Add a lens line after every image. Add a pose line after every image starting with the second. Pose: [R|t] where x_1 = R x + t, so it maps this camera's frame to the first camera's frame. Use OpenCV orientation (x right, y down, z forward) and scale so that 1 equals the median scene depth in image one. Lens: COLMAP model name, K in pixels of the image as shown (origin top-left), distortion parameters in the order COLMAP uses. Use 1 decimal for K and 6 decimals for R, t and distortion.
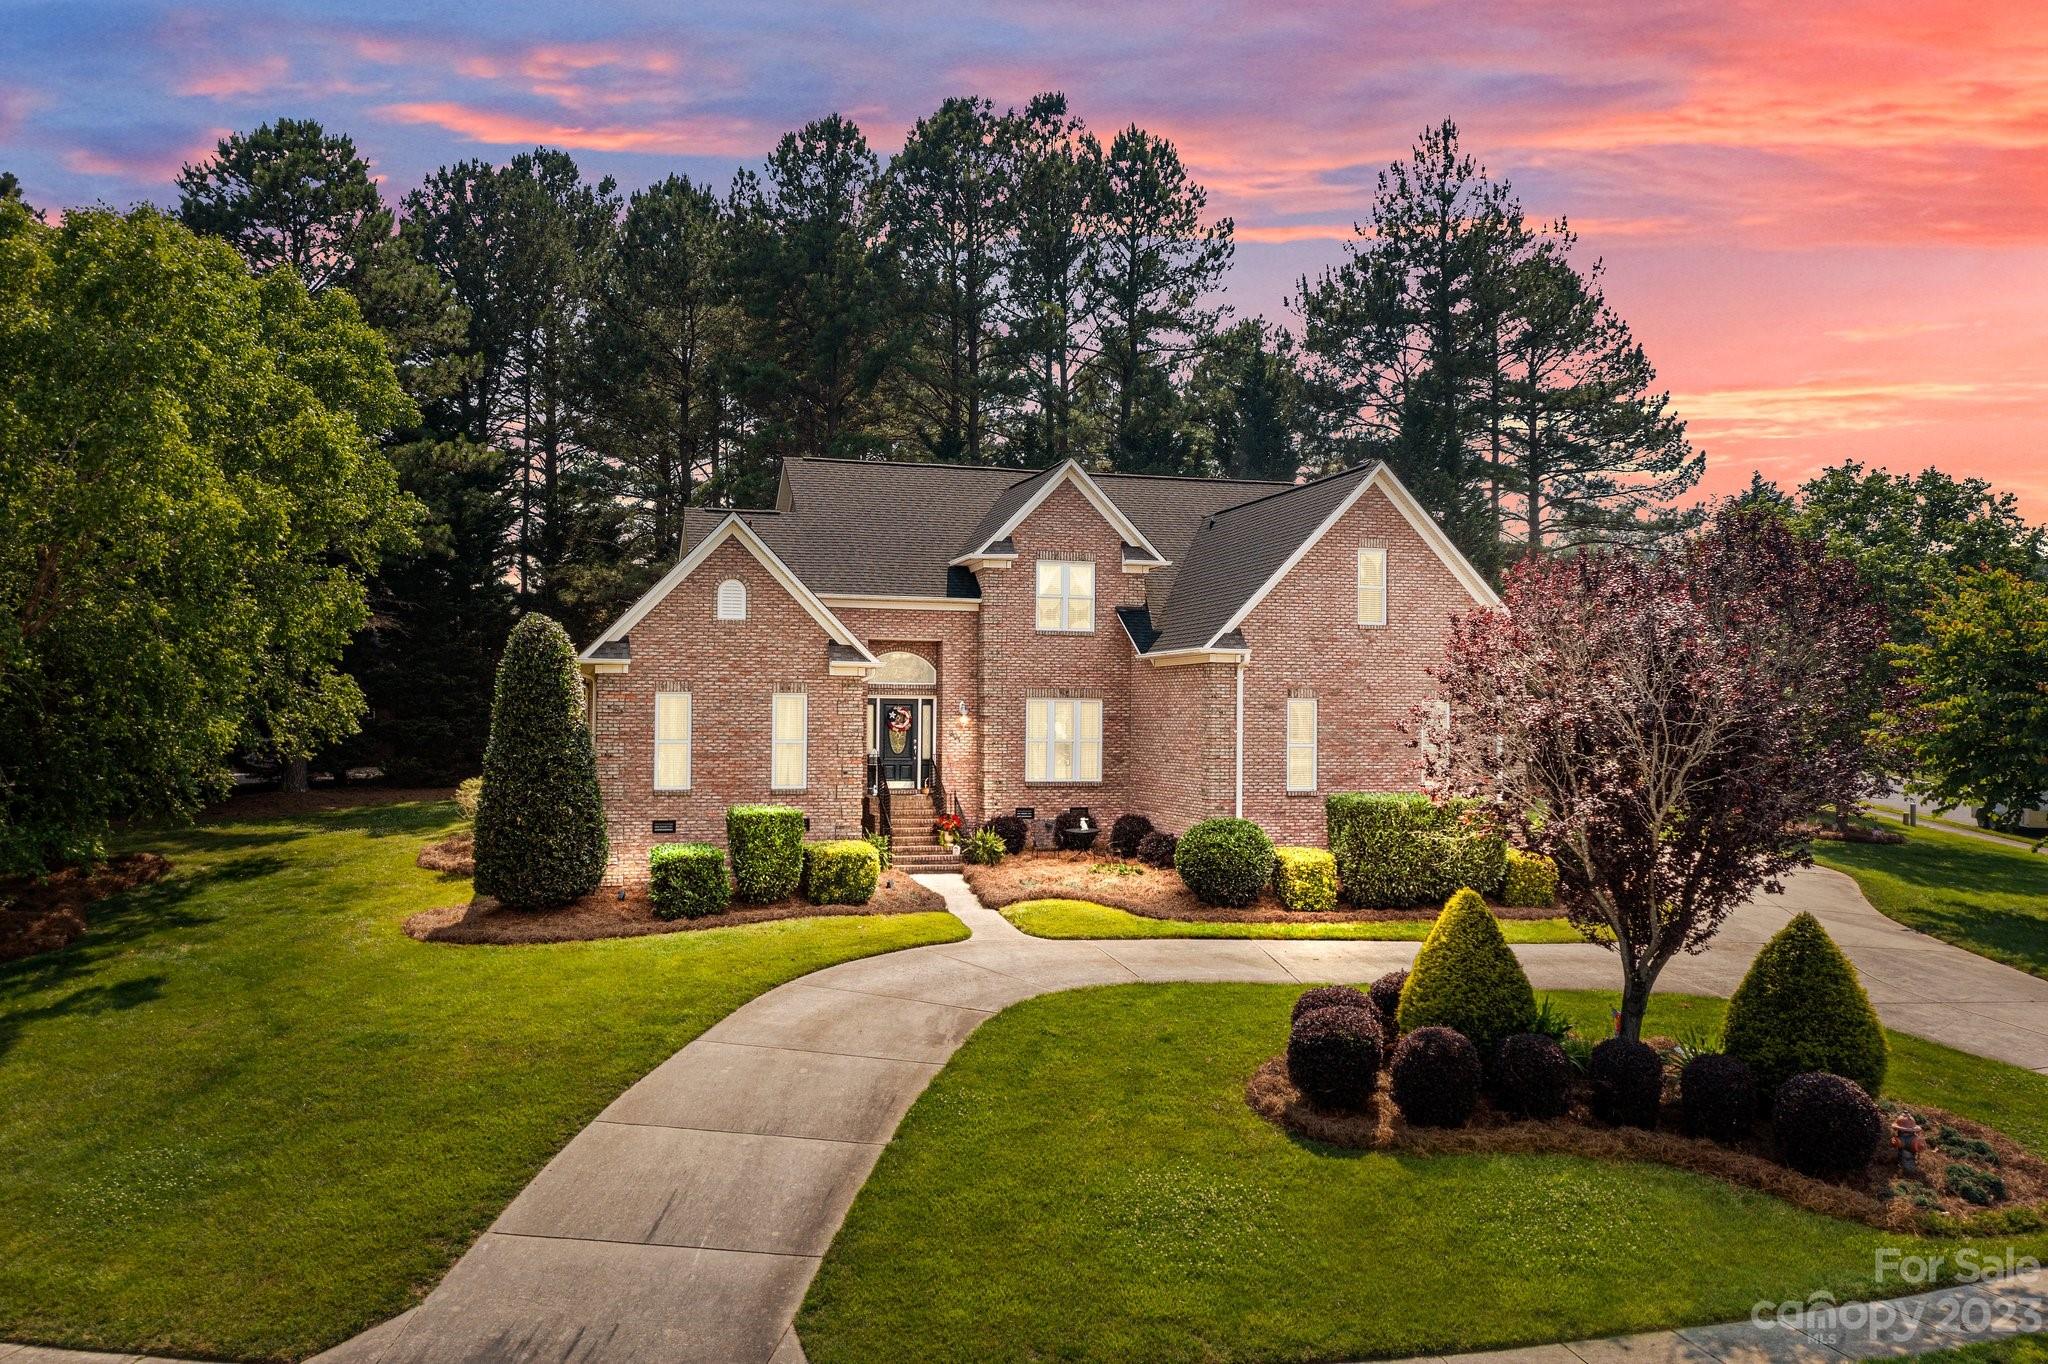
lens RADIAL K [[1601.2, 0, 1027.5], [0, 1601.2, 739.1], [0, 0, 1]] dist [-0.008887, -0.000657]
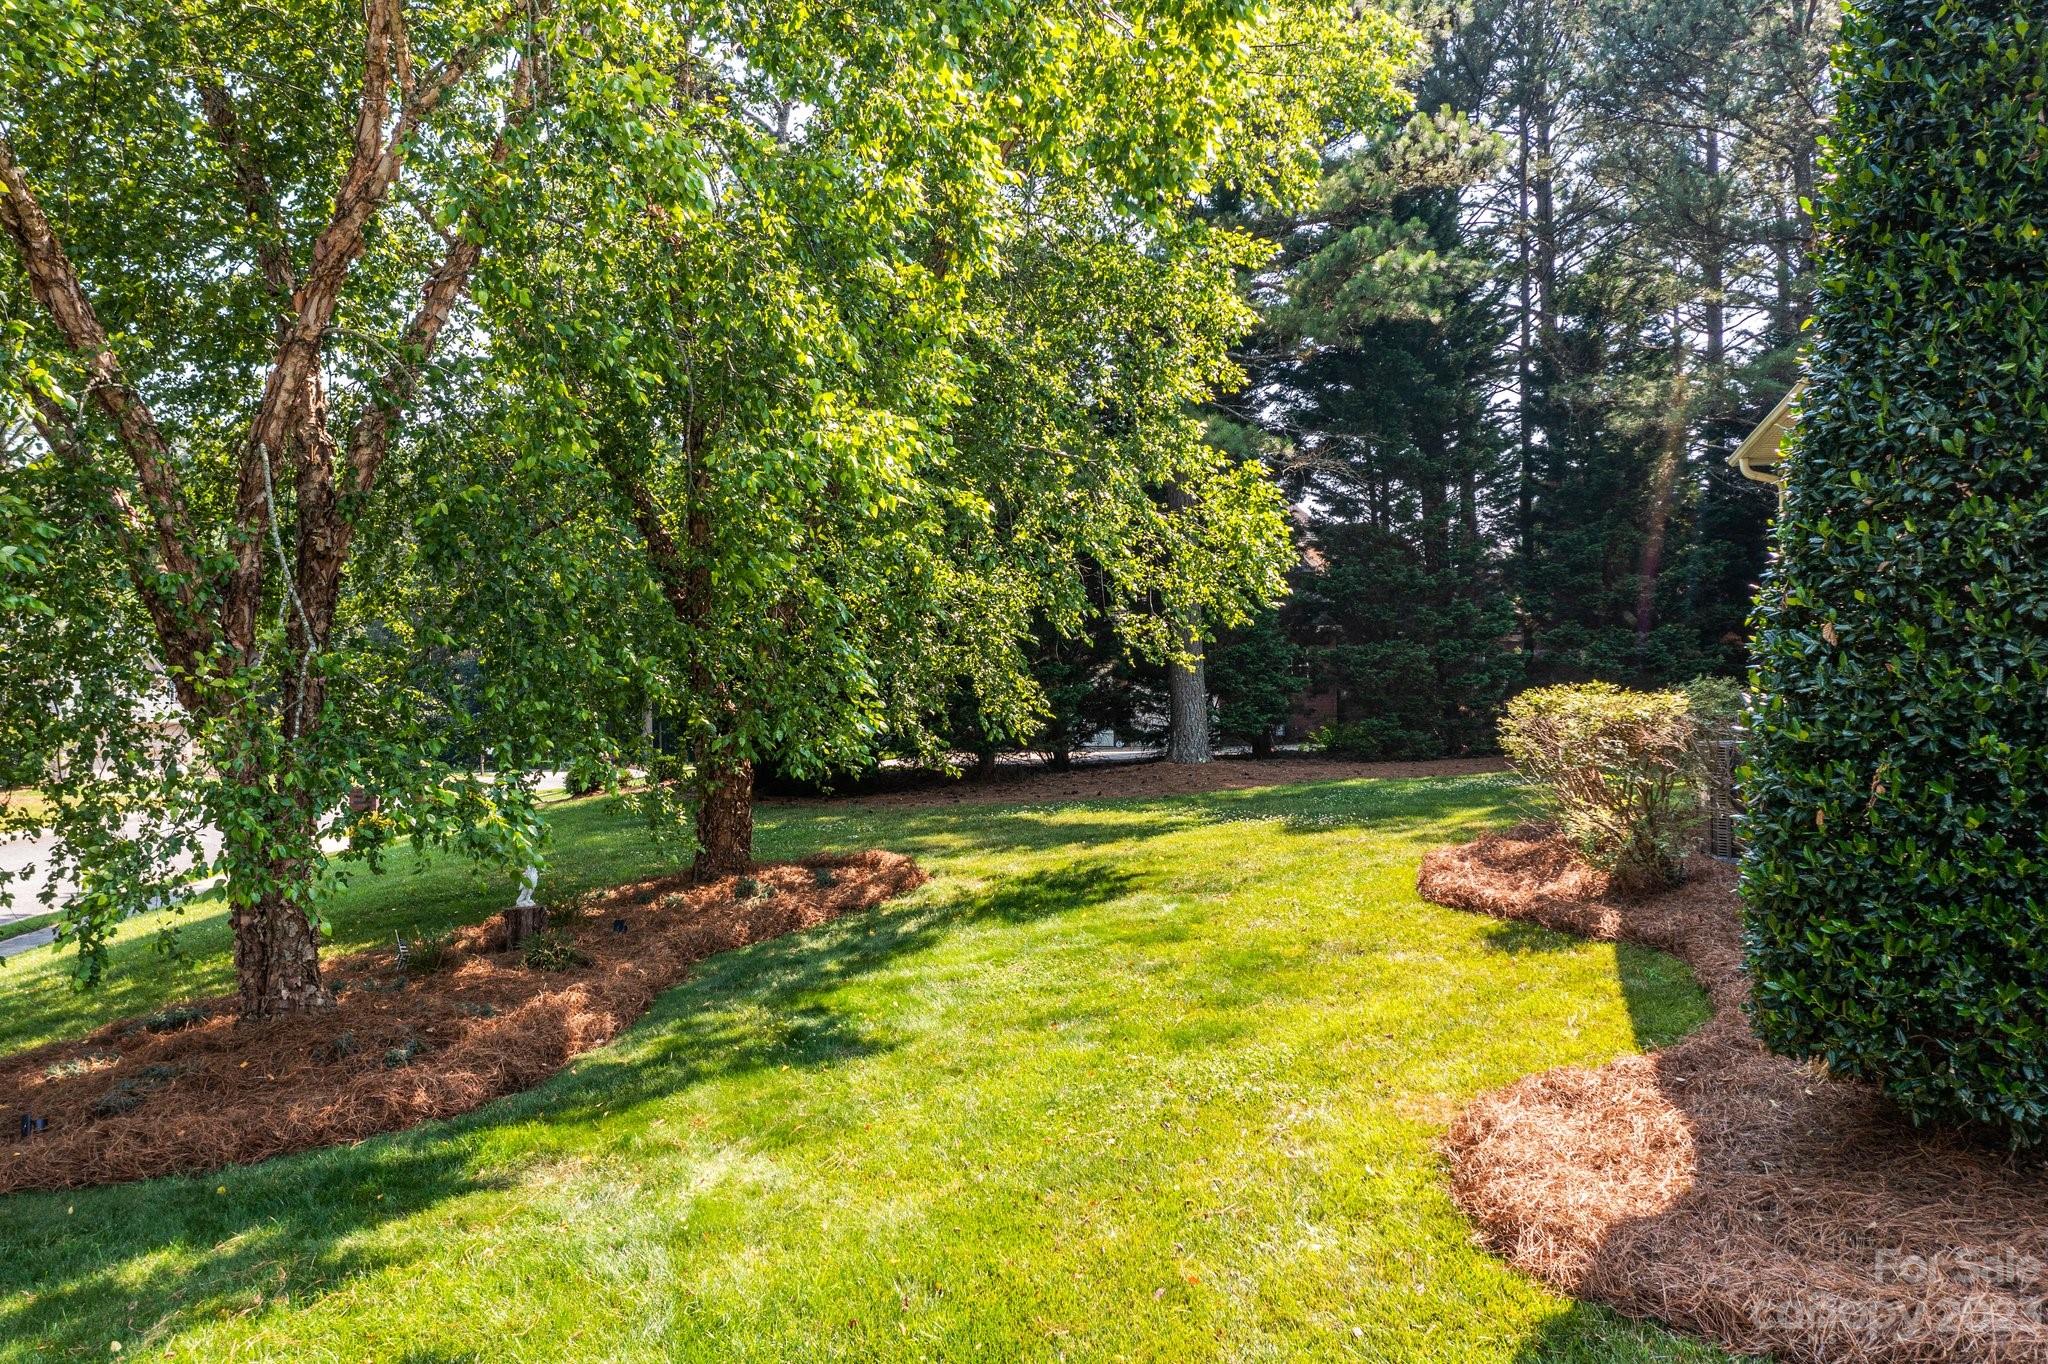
lens RADIAL K [[1622.4, 0, 1029.6], [0, 1622.4, 726.8], [0, 0, 1]] dist [-0.007393, -0.003308]
pose [[0.850221, -0.017146, -0.526147, -0.270564], [0.007255, 0.999756, -0.020856, 0.047485], [0.526376, 0.013916, 0.850138, 0.651721]]
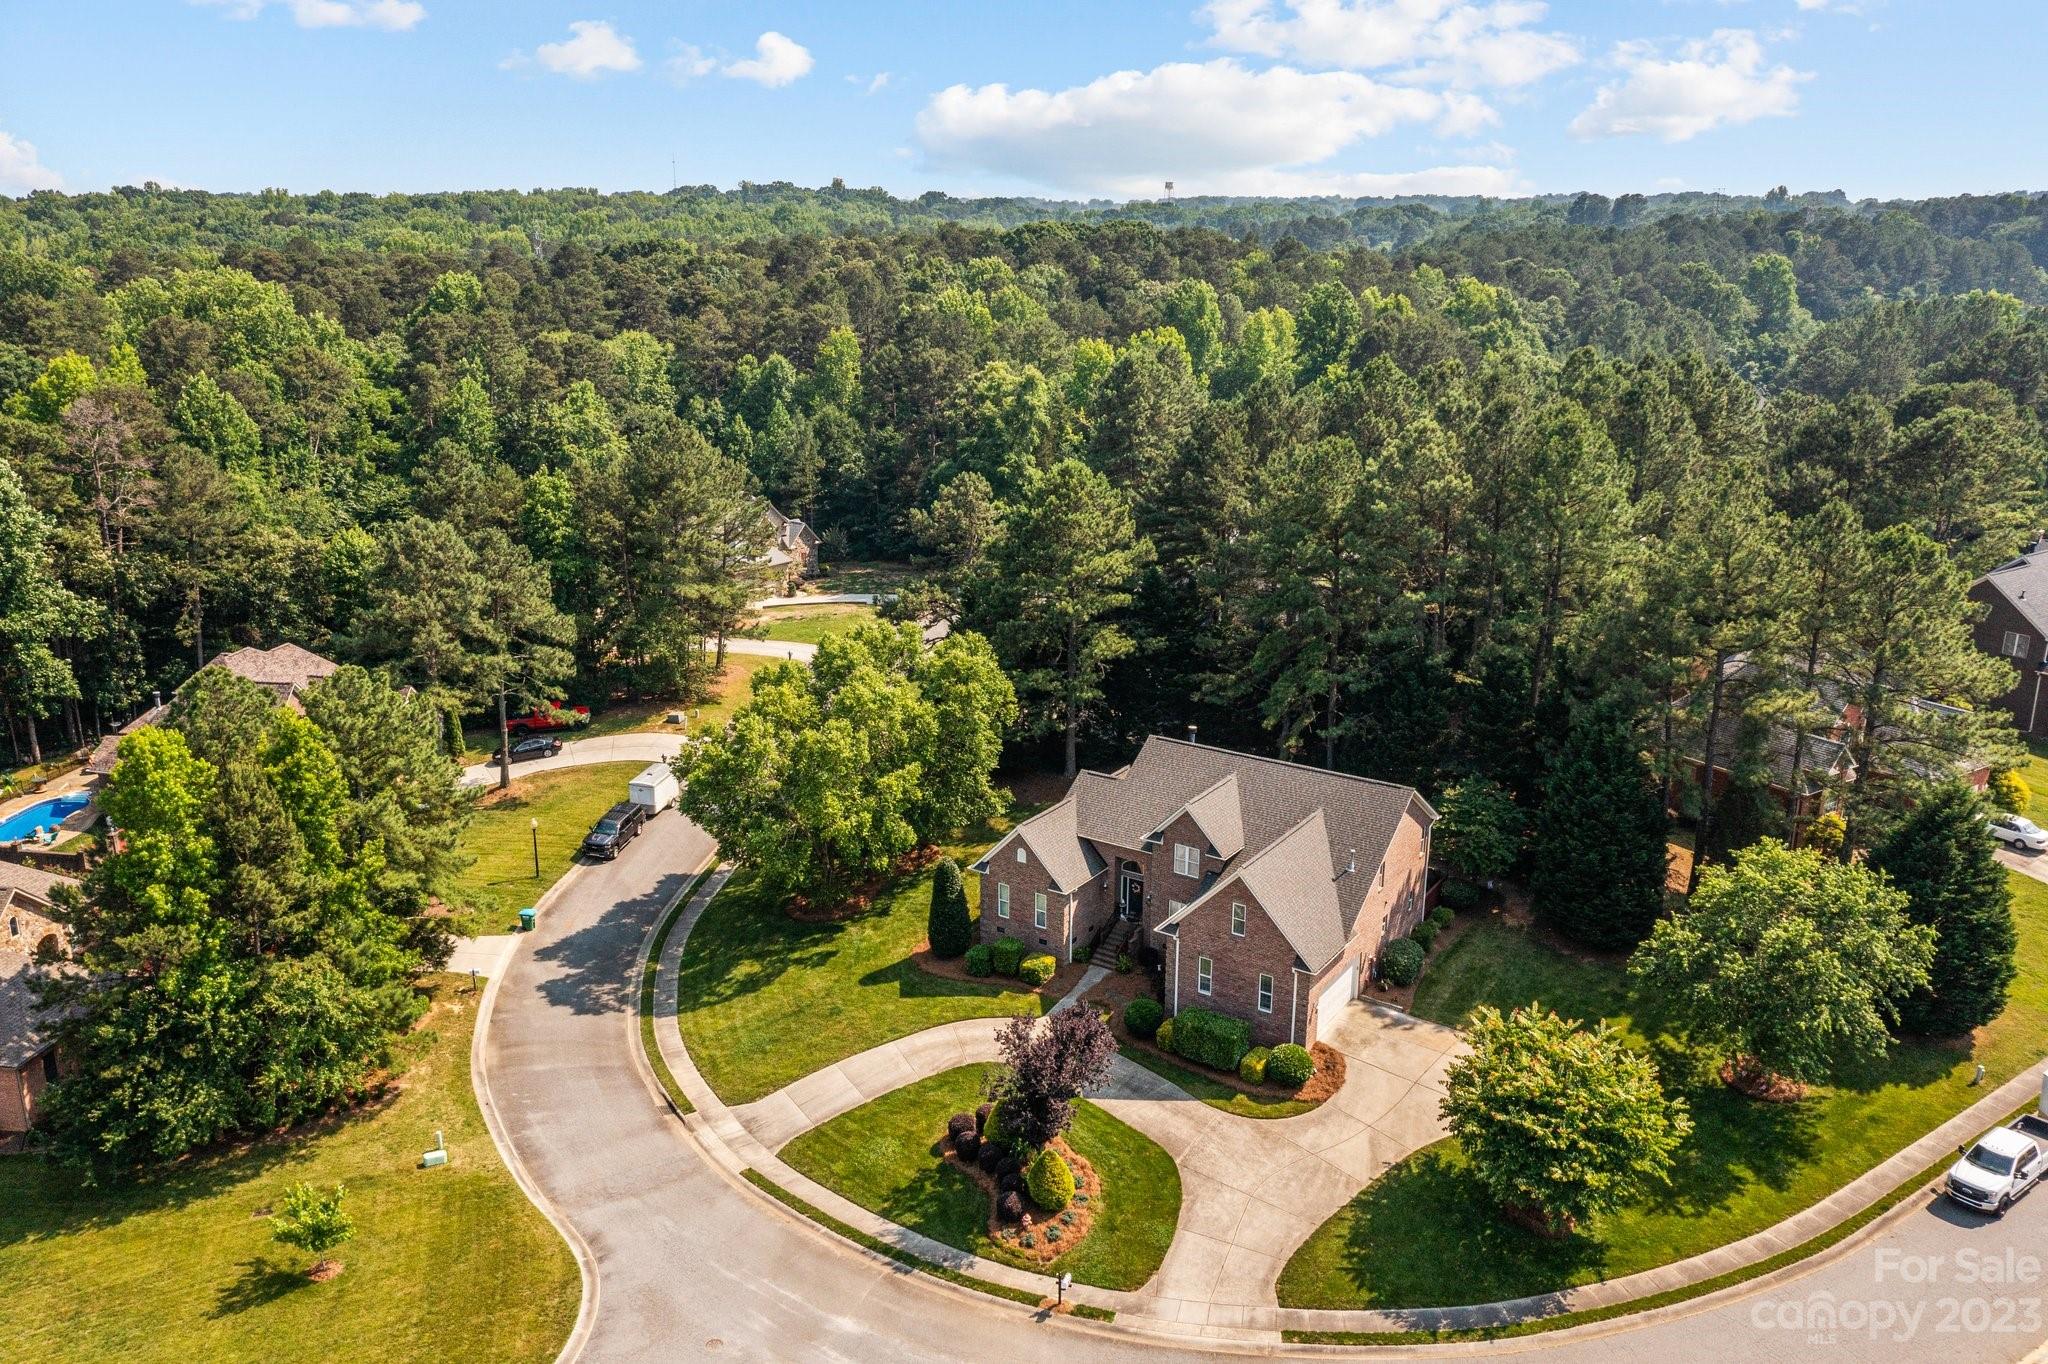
lens RADIAL K [[1611.2, 0, 1017.1], [0, 1611.2, 681.5], [0, 0, 1]] dist [-0.015446, -0.007785]
pose [[0.646276, 0.216243, -0.731824, 1.563296], [-0.005730, 0.960358, 0.278710, -1.022069], [0.763082, -0.175930, 0.621896, -0.544401]]
